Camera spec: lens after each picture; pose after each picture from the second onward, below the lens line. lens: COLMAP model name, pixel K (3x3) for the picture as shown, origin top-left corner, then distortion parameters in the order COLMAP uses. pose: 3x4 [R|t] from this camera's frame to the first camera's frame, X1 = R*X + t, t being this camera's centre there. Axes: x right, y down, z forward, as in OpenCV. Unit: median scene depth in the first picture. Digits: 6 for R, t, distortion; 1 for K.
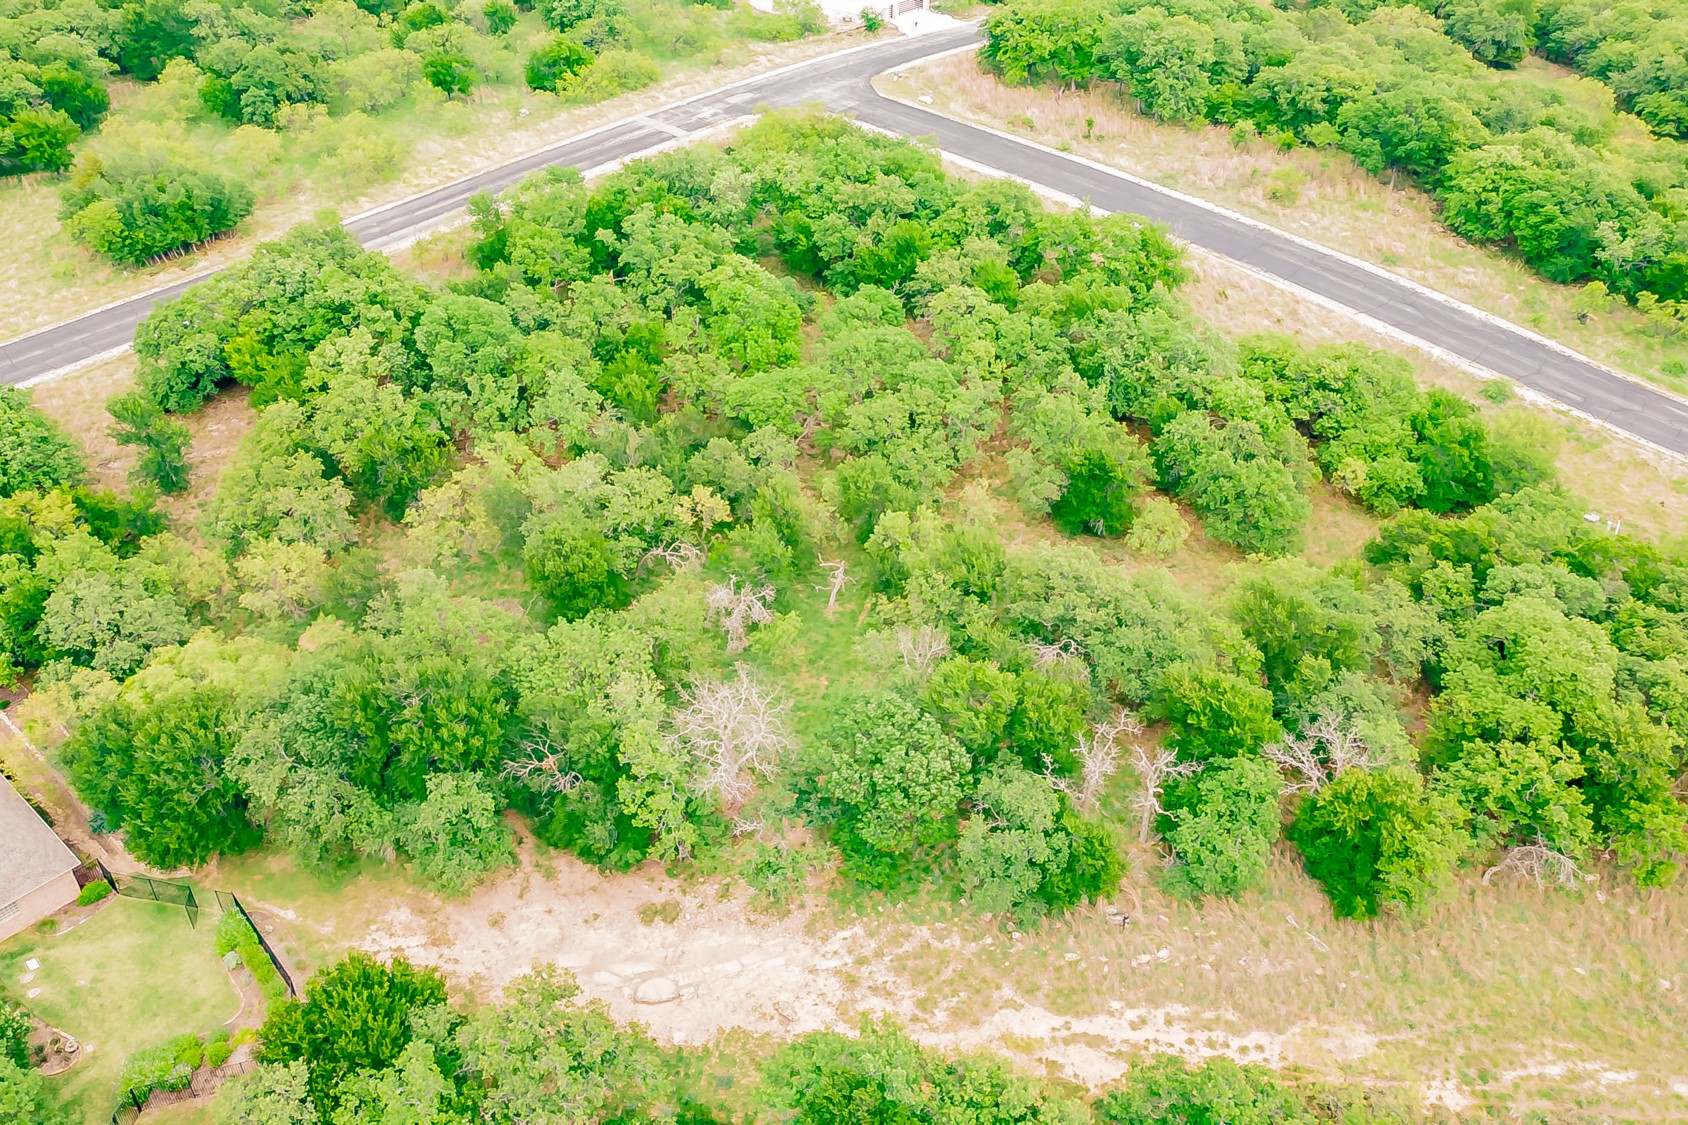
lens RADIAL K [[1442.7, 0, 791.9], [0, 1442.7, 563.0], [0, 0, 1]] dist [0.059560, -0.006942]
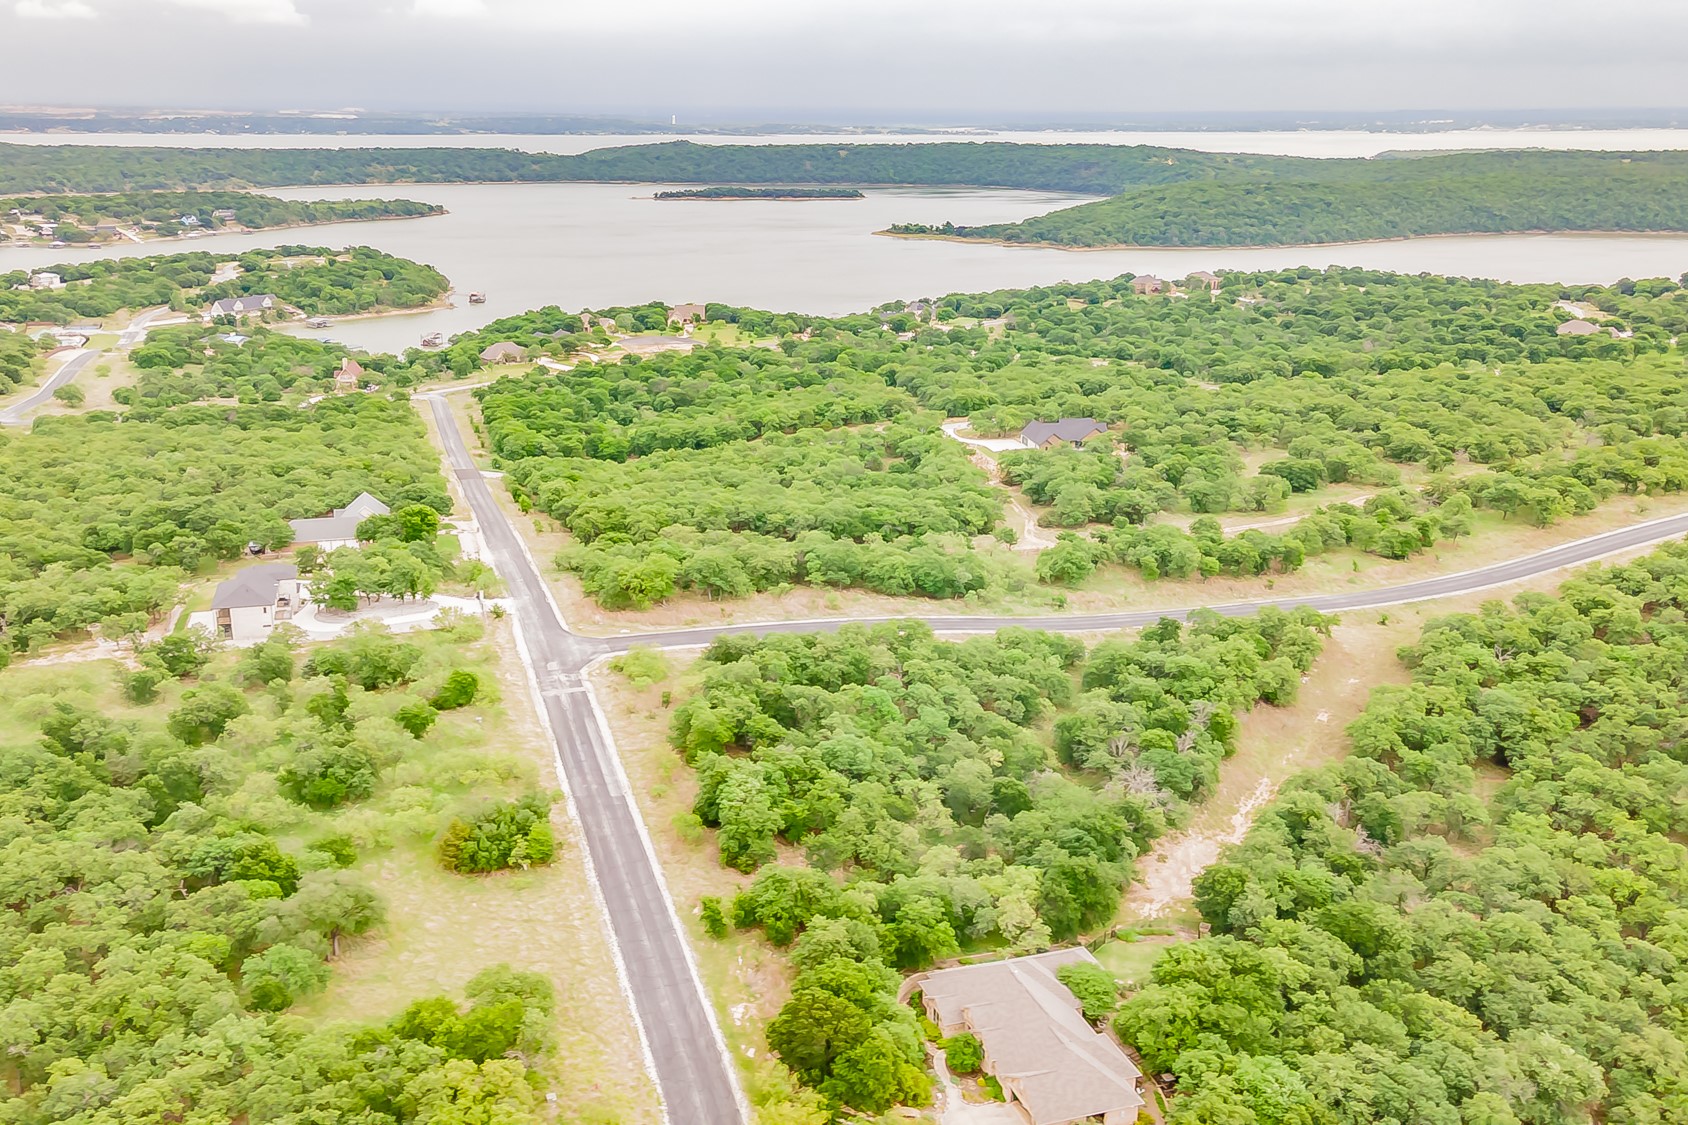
lens RADIAL K [[1466.6, 0, 741.9], [0, 1466.6, 566.8], [0, 0, 1]] dist [0.051356, -0.016601]
pose [[0.483607, -0.261884, 0.835189, -1.807912], [0.516907, 0.855478, -0.031064, -0.370409], [-0.706350, 0.446738, 0.549085, -0.113971]]
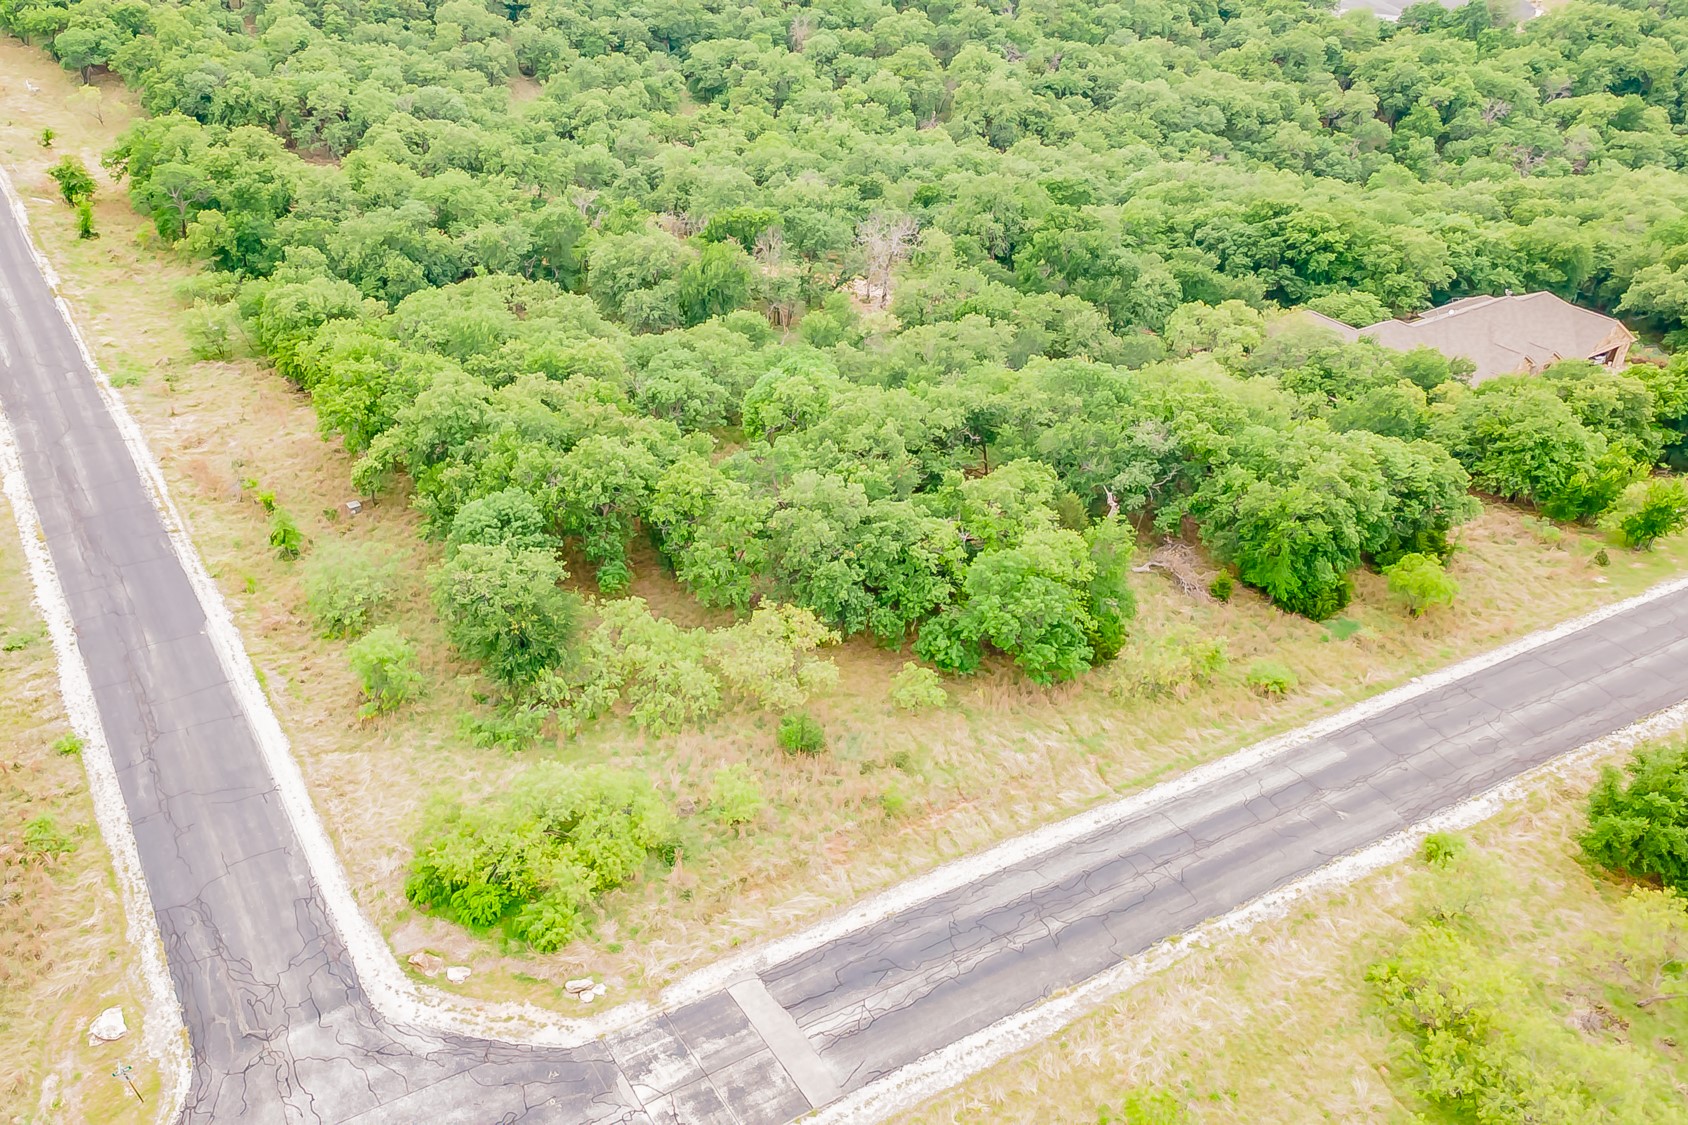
lens RADIAL K [[1450.0, 0, 774.8], [0, 1450.0, 558.1], [0, 0, 1]] dist [0.036536, 0.009368]
pose [[-0.974111, -0.124701, 0.188566, -0.204925], [0.132365, 0.361577, 0.922899, -1.013280], [-0.183267, 0.923965, -0.335710, 1.407209]]
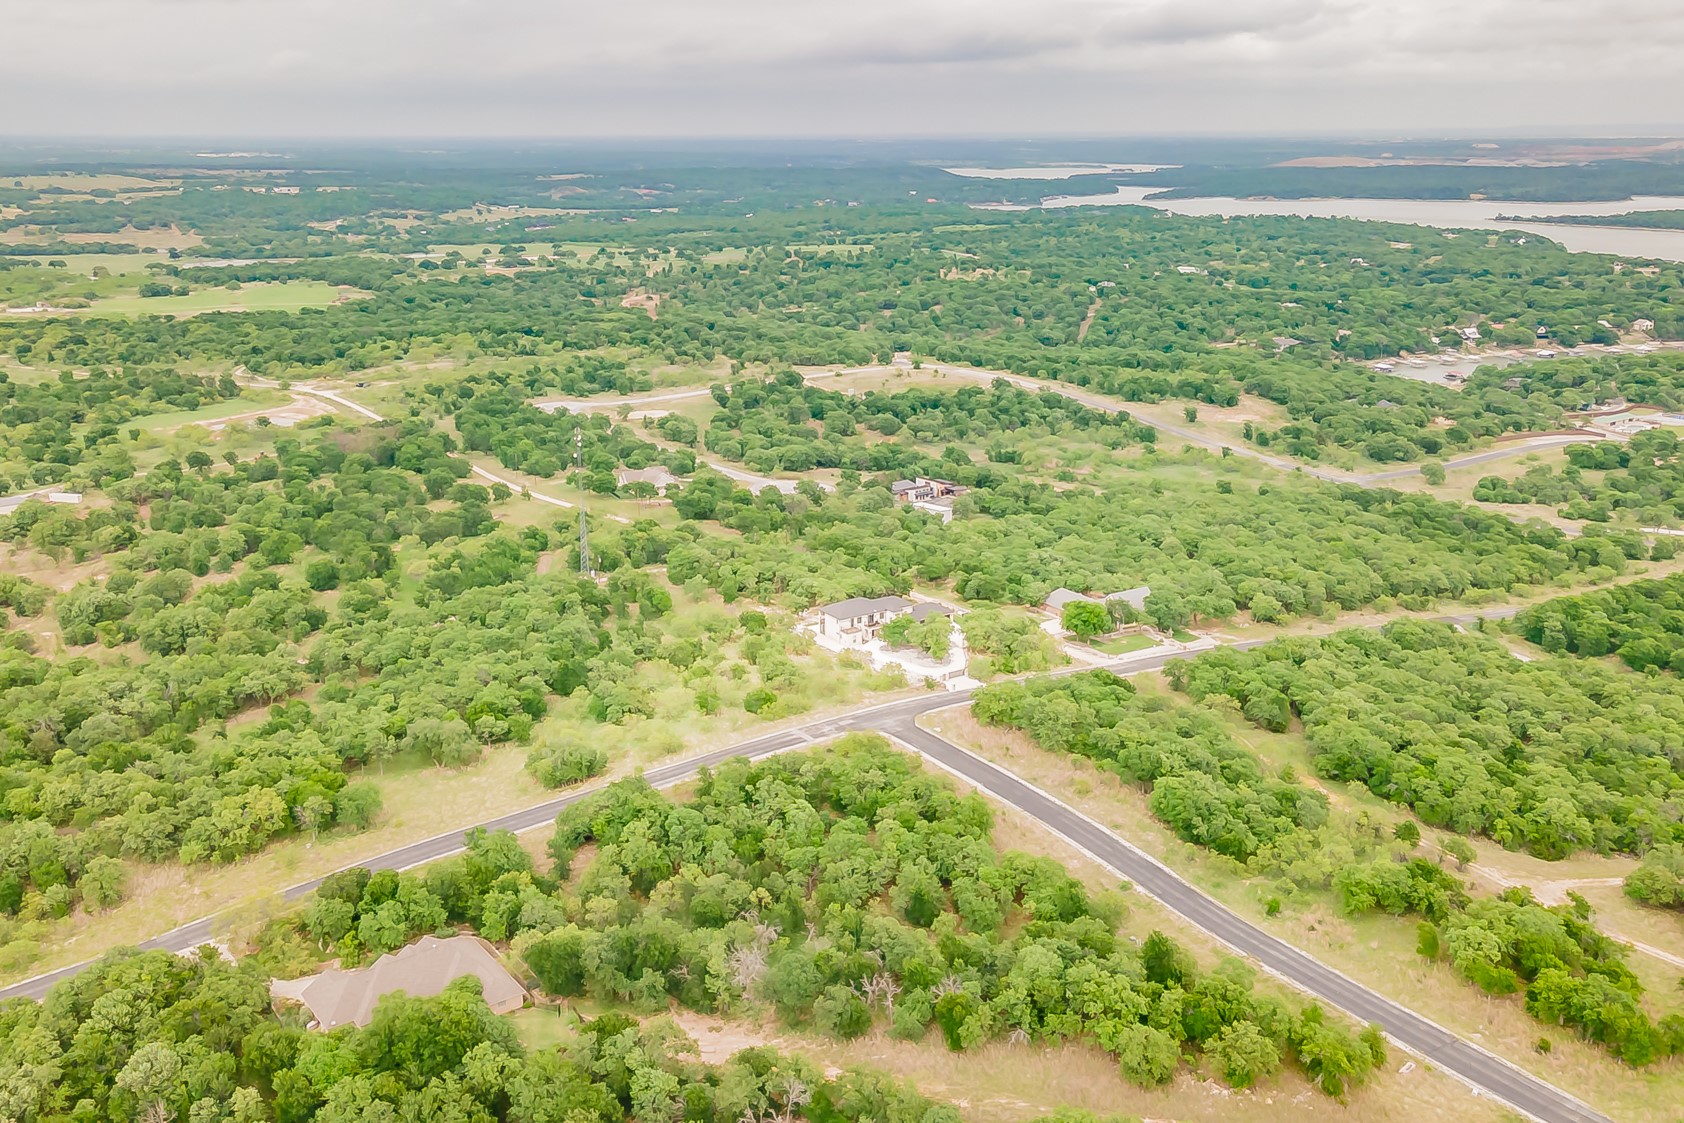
lens RADIAL K [[1518.7, 0, 804.6], [0, 1518.7, 559.6], [0, 0, 1]] dist [0.045933, -0.017868]
pose [[0.979799, 0.040716, -0.195796, 0.441318], [-0.107647, 0.932495, -0.344769, 0.279496], [0.168541, 0.358881, 0.918040, -1.432779]]
